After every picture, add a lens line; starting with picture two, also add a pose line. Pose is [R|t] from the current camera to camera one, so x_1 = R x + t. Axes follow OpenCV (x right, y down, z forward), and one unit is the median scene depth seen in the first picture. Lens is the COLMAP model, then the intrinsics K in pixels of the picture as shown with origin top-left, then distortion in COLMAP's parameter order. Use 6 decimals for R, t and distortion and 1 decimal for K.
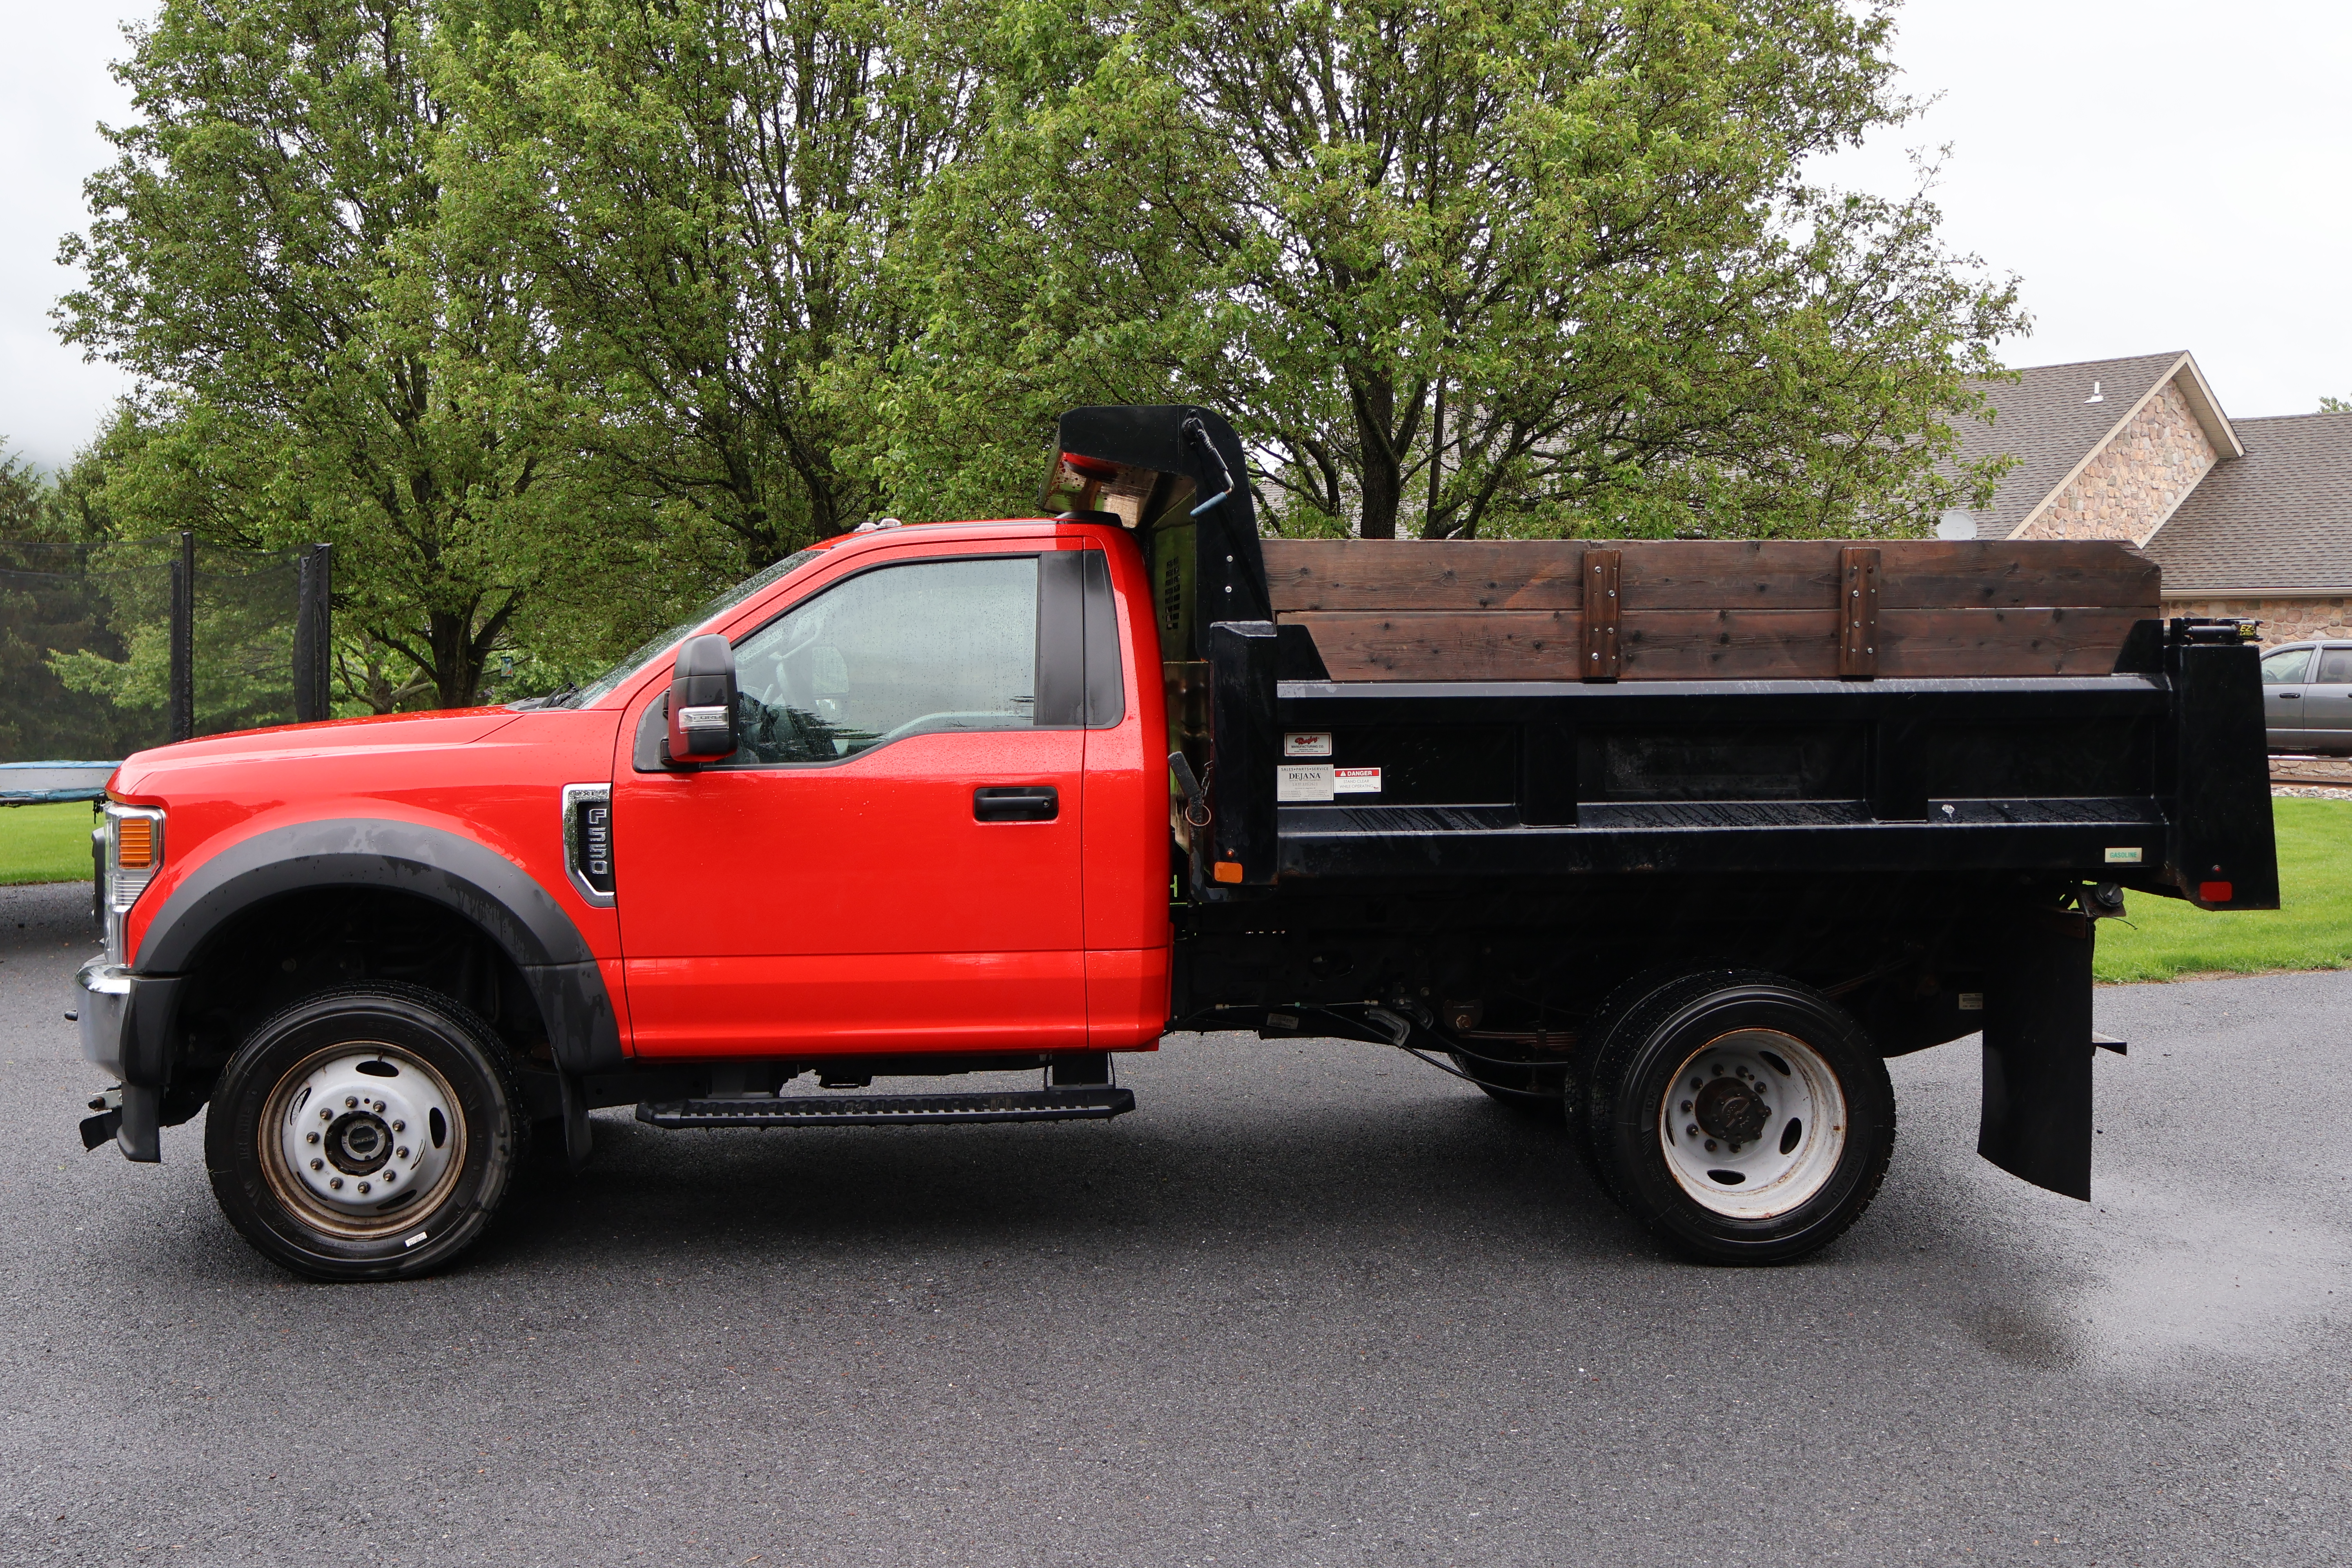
lens RADIAL K [[2228.2, 0, 1176.0], [0, 2228.2, 784.0], [0, 0, 1]] dist [0.003387, 0.003348]
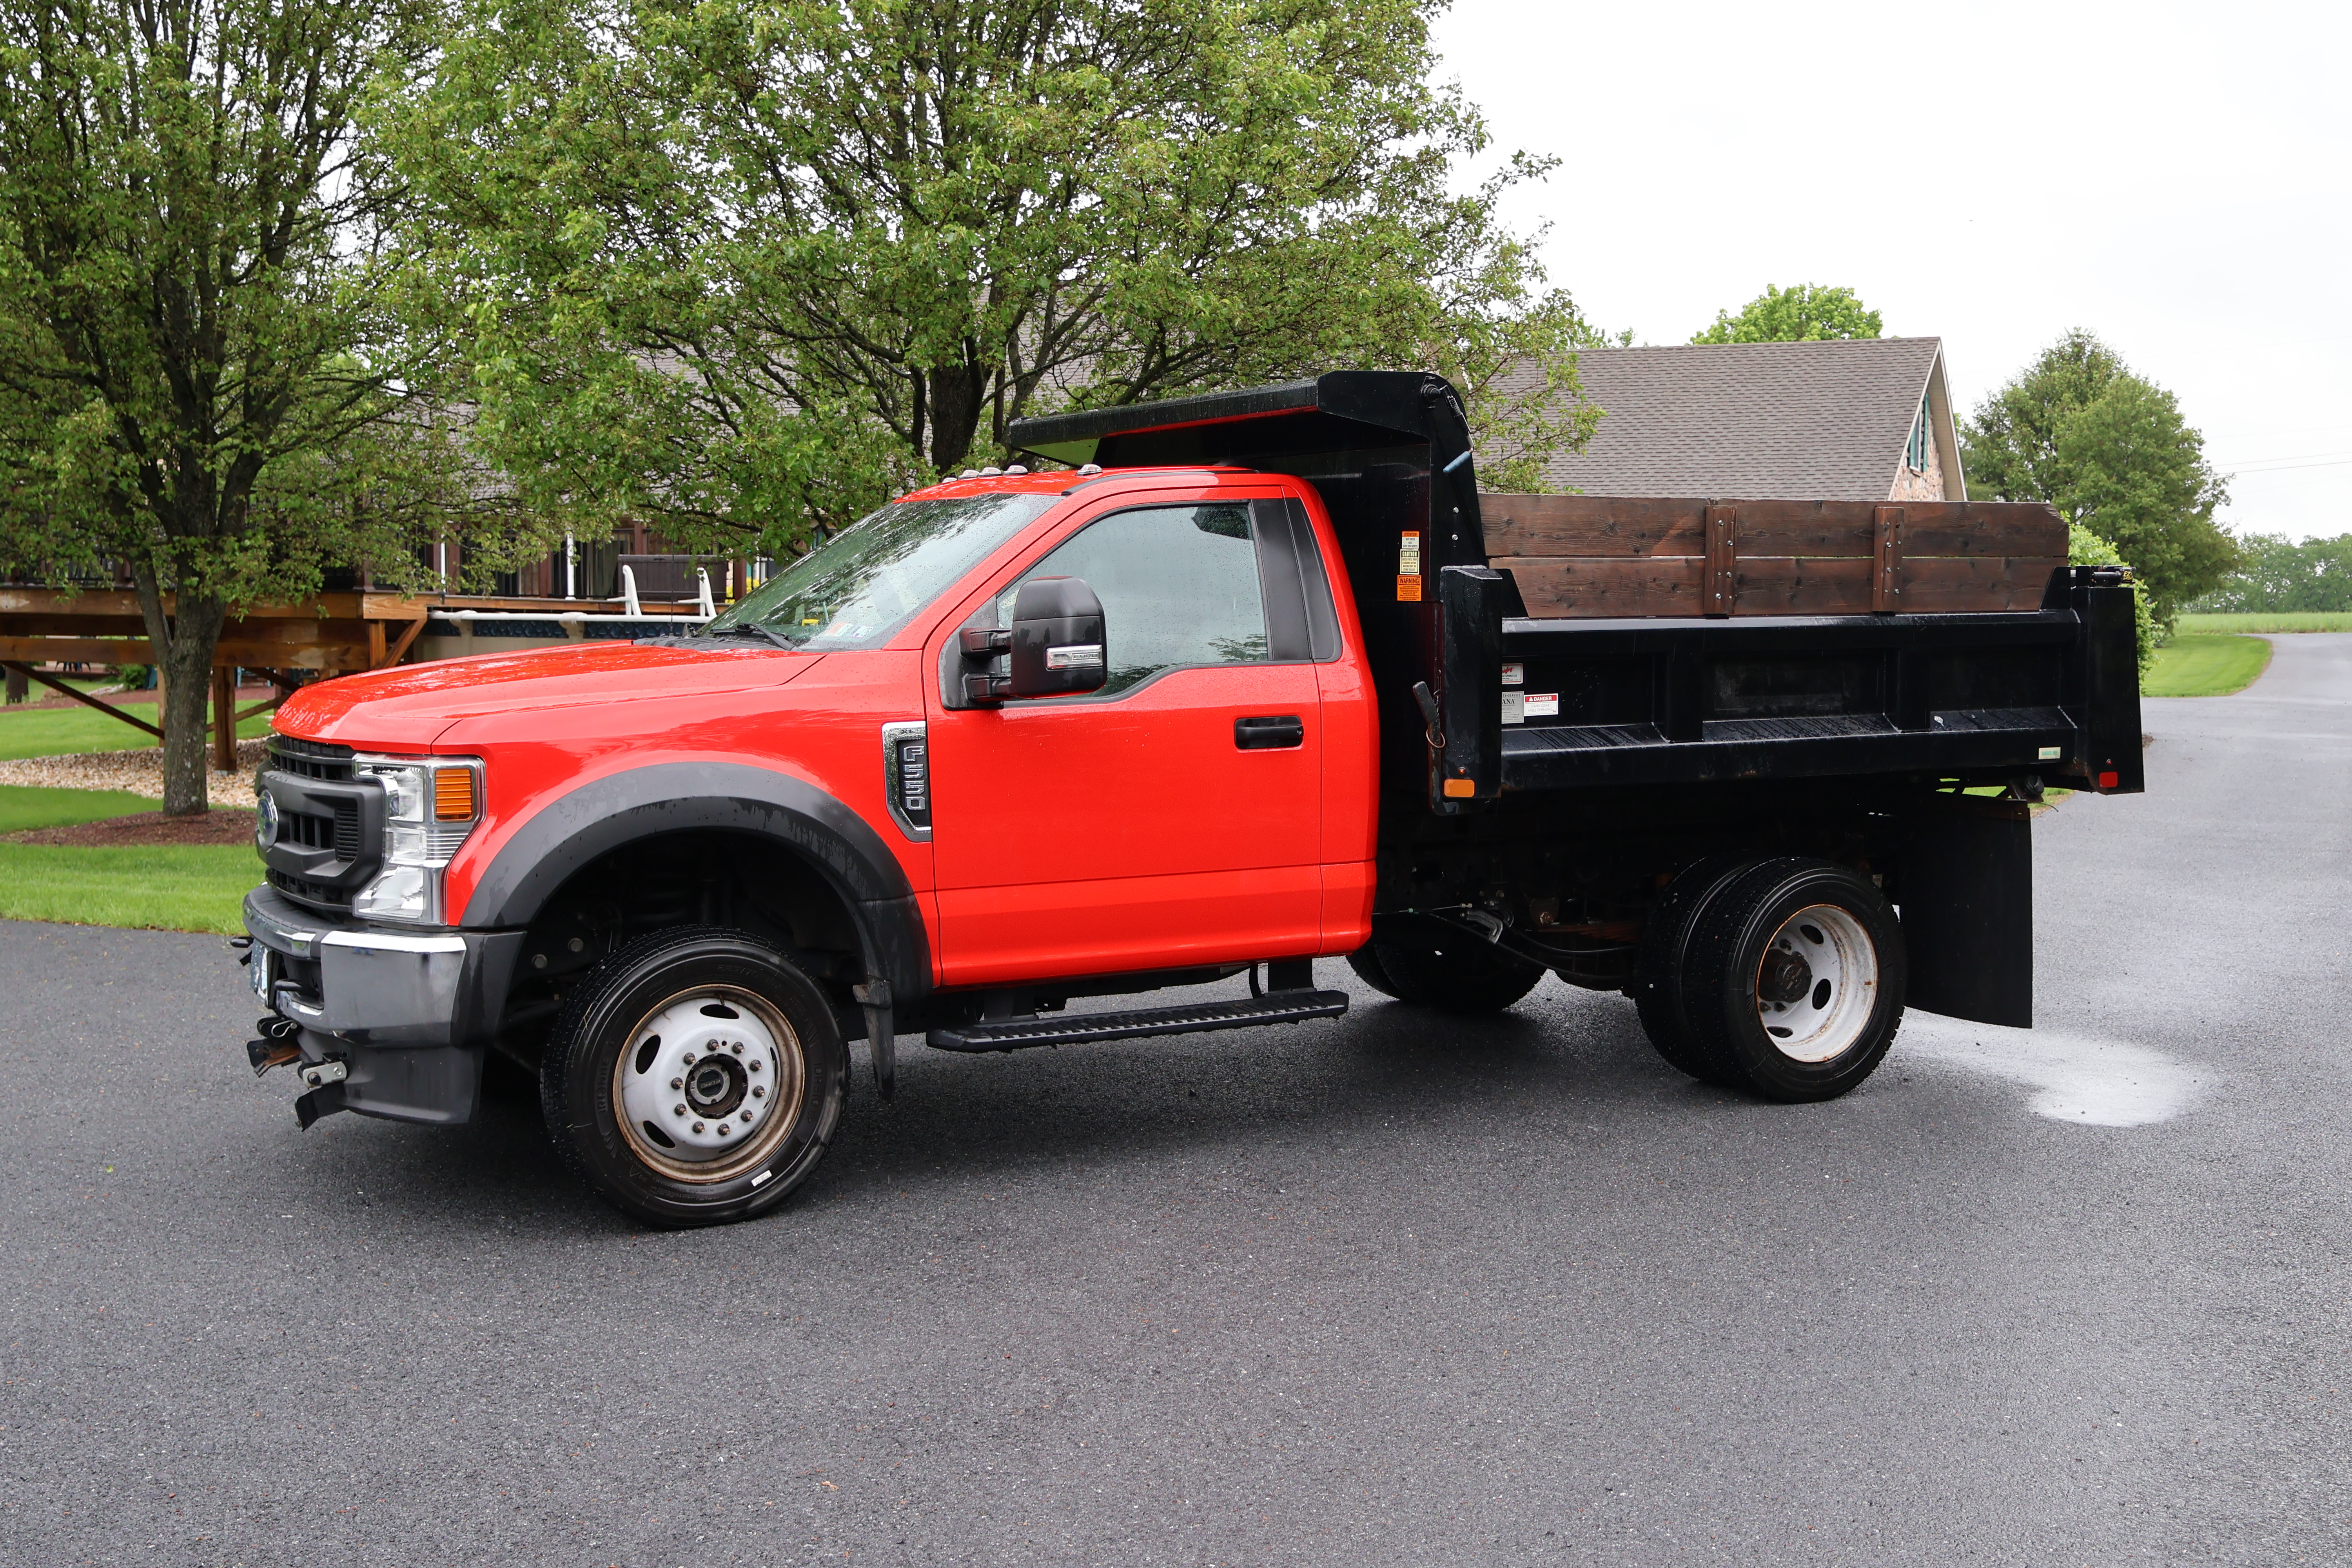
lens RADIAL K [[2412.6, 0, 1176.0], [0, 2412.6, 784.0], [0, 0, 1]] dist [0.001408, 0.005160]
pose [[0.923439, -0.031533, 0.382448, -0.571411], [0.023741, 0.999404, 0.025078, 0.003427], [-0.383011, -0.014078, 0.923637, -0.074284]]
